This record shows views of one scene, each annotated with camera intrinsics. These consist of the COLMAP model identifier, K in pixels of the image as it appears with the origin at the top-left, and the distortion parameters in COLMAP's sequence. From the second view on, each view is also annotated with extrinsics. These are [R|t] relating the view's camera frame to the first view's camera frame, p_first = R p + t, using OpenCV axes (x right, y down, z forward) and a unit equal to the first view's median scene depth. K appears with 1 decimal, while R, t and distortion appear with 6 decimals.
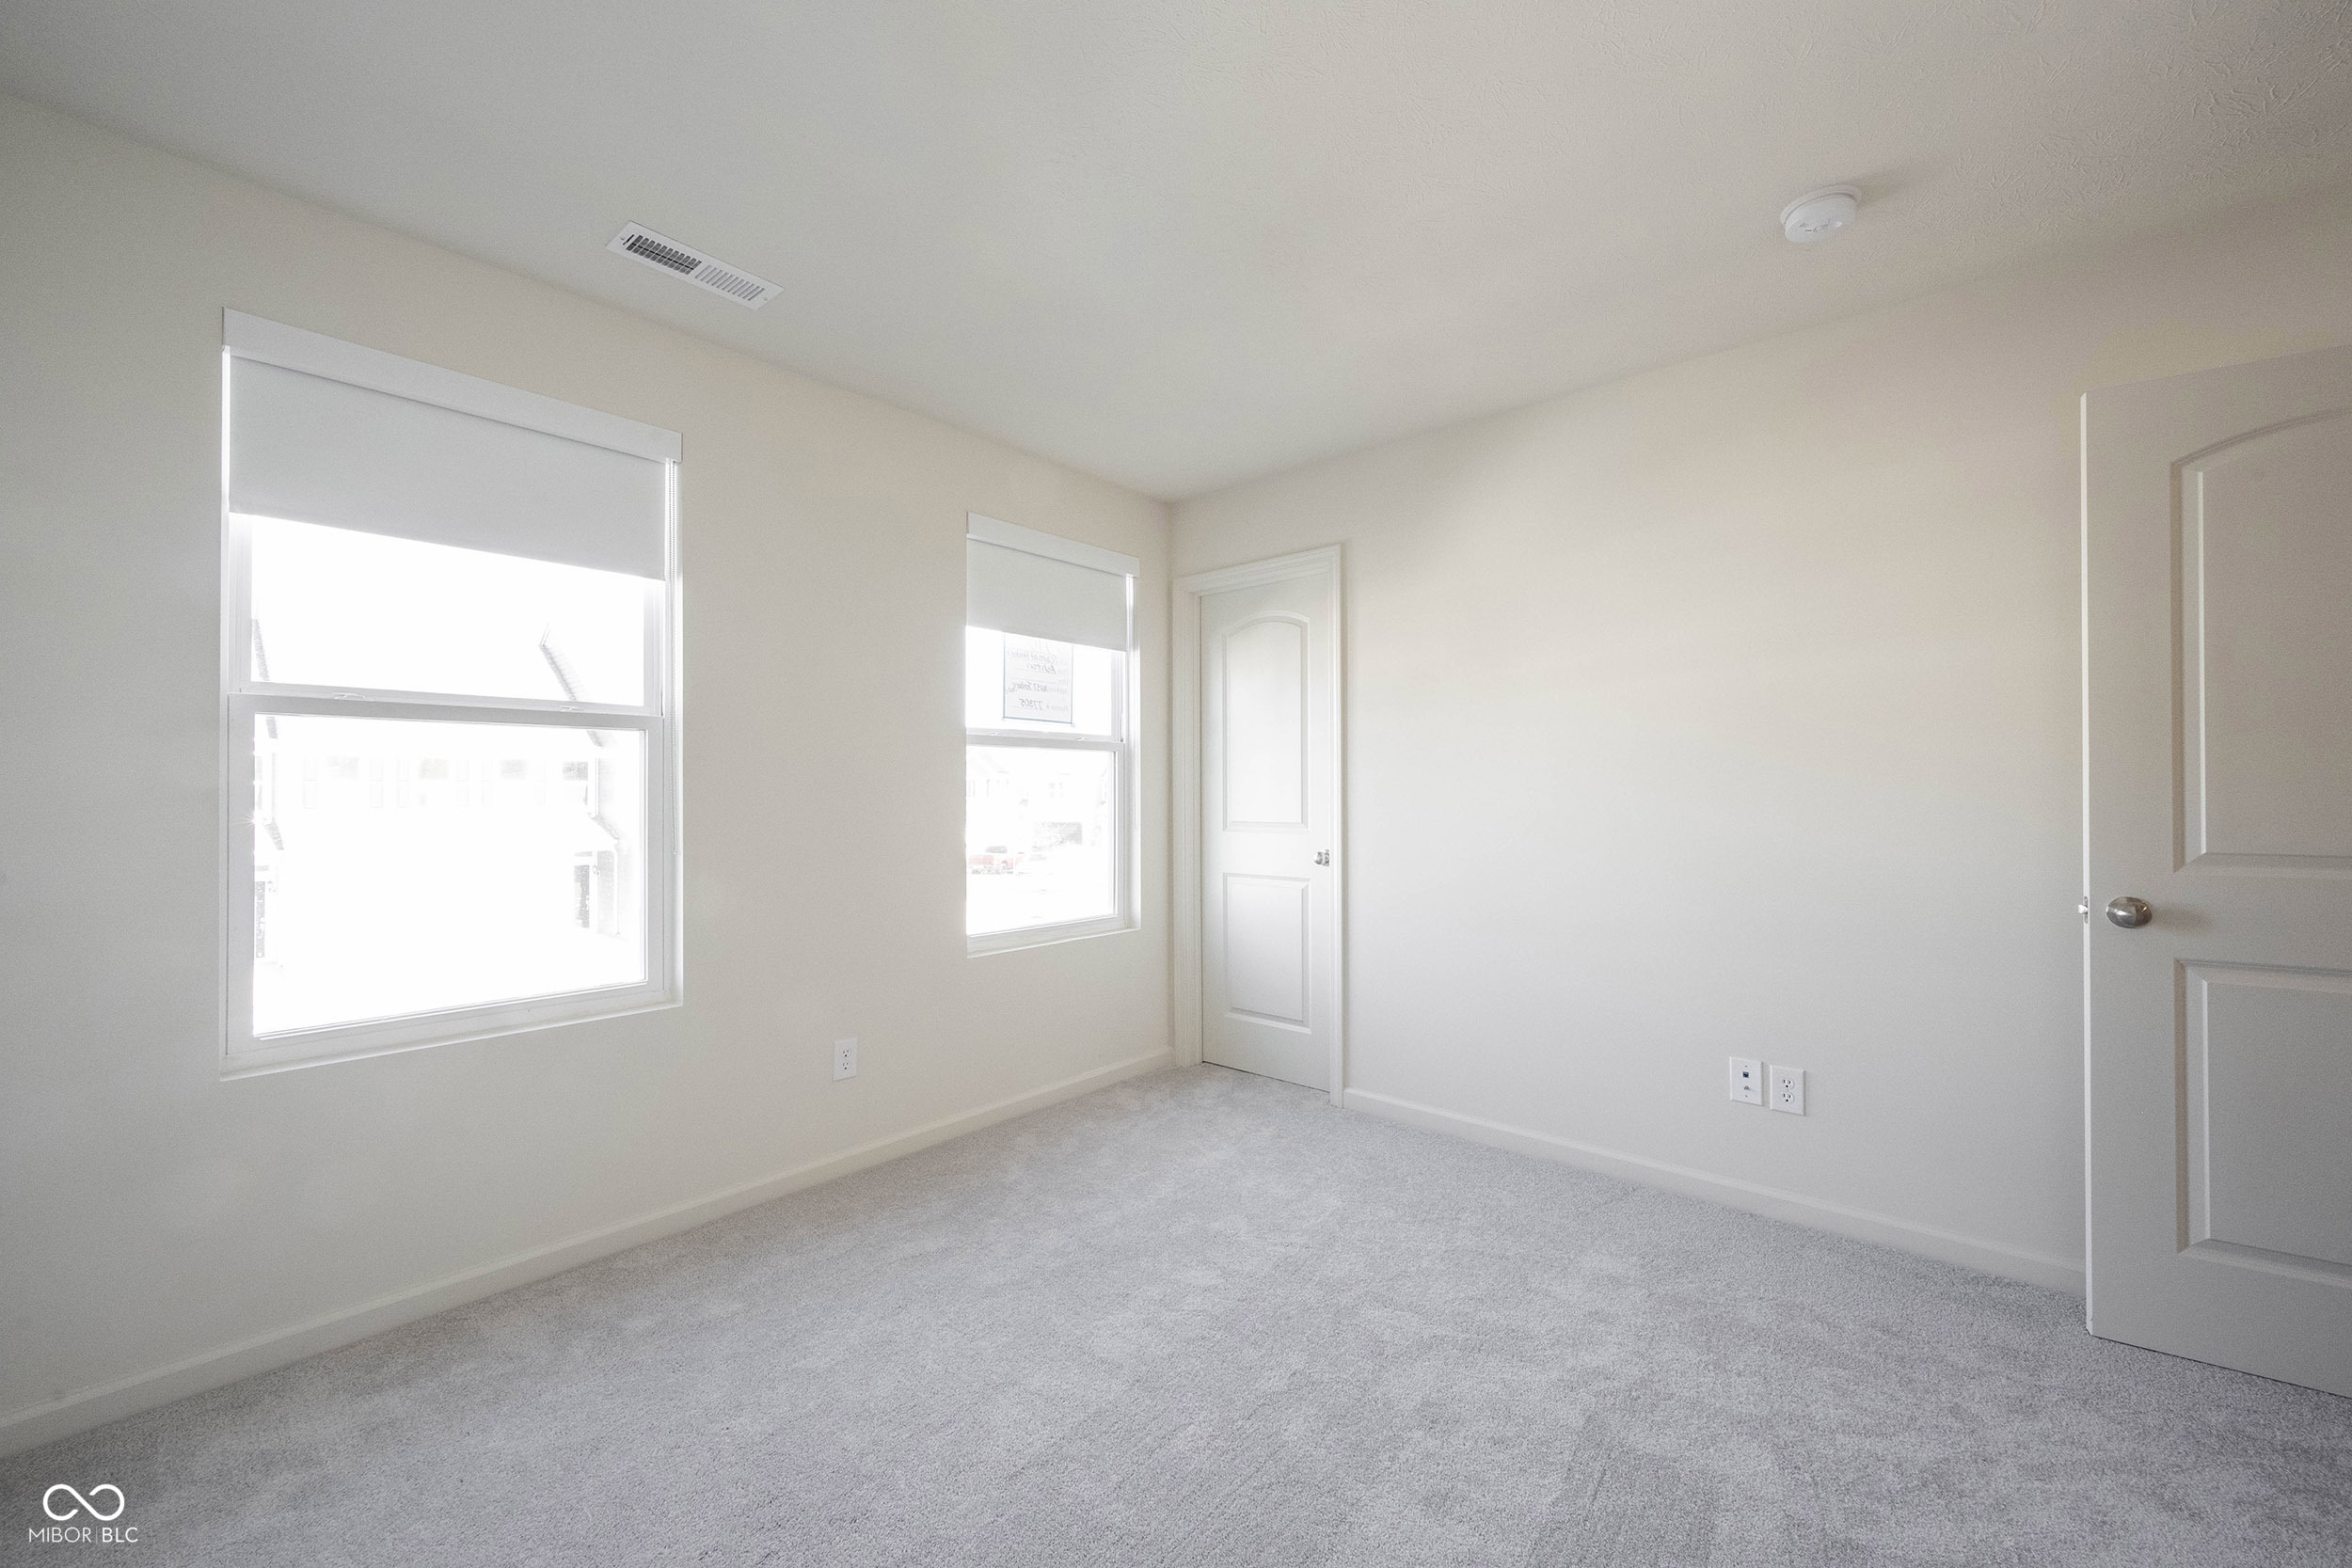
lens RADIAL K [[873.3, 0, 1175.1], [0, 873.3, 772.6], [0, 0, 1]] dist [0.001884, 0.000191]
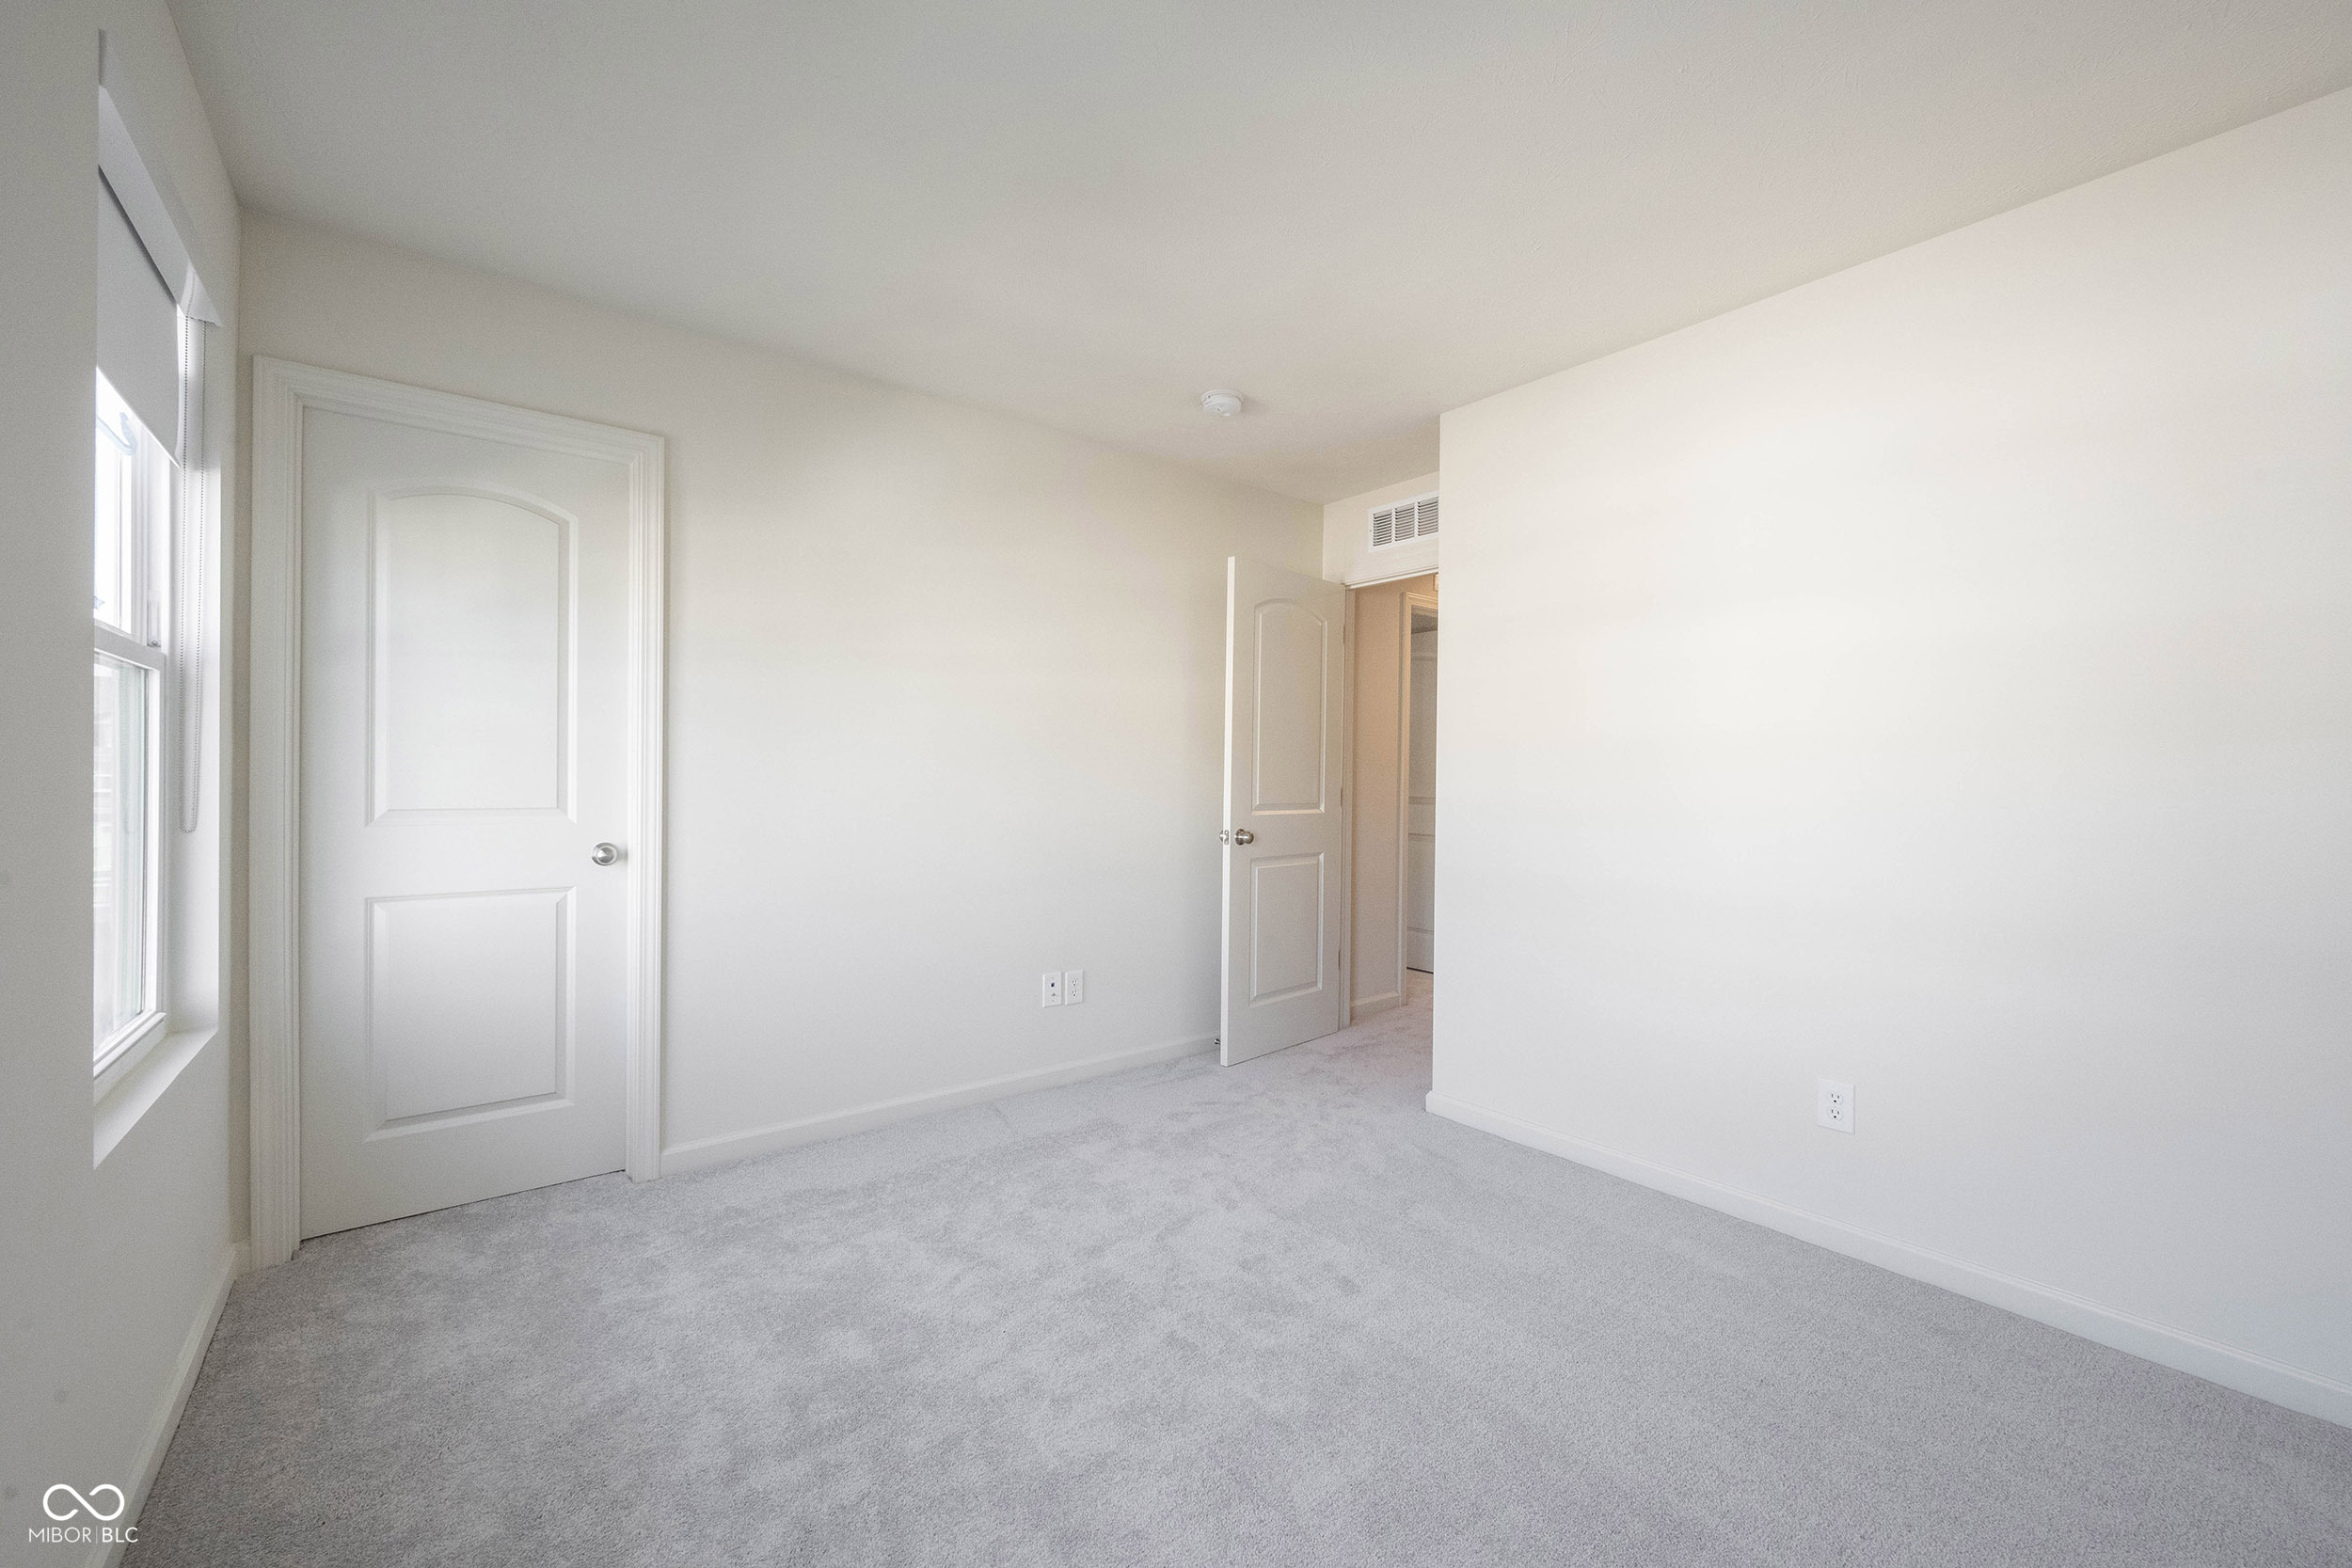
lens RADIAL K [[873.3, 0, 1175.1], [0, 873.3, 772.6], [0, 0, 1]] dist [0.001884, 0.000191]
pose [[0.244620, 0.008275, 0.969584, -0.440645], [-0.032946, 0.999457, -0.000218, 0.014555], [-0.969059, -0.031890, 0.244760, 0.382928]]
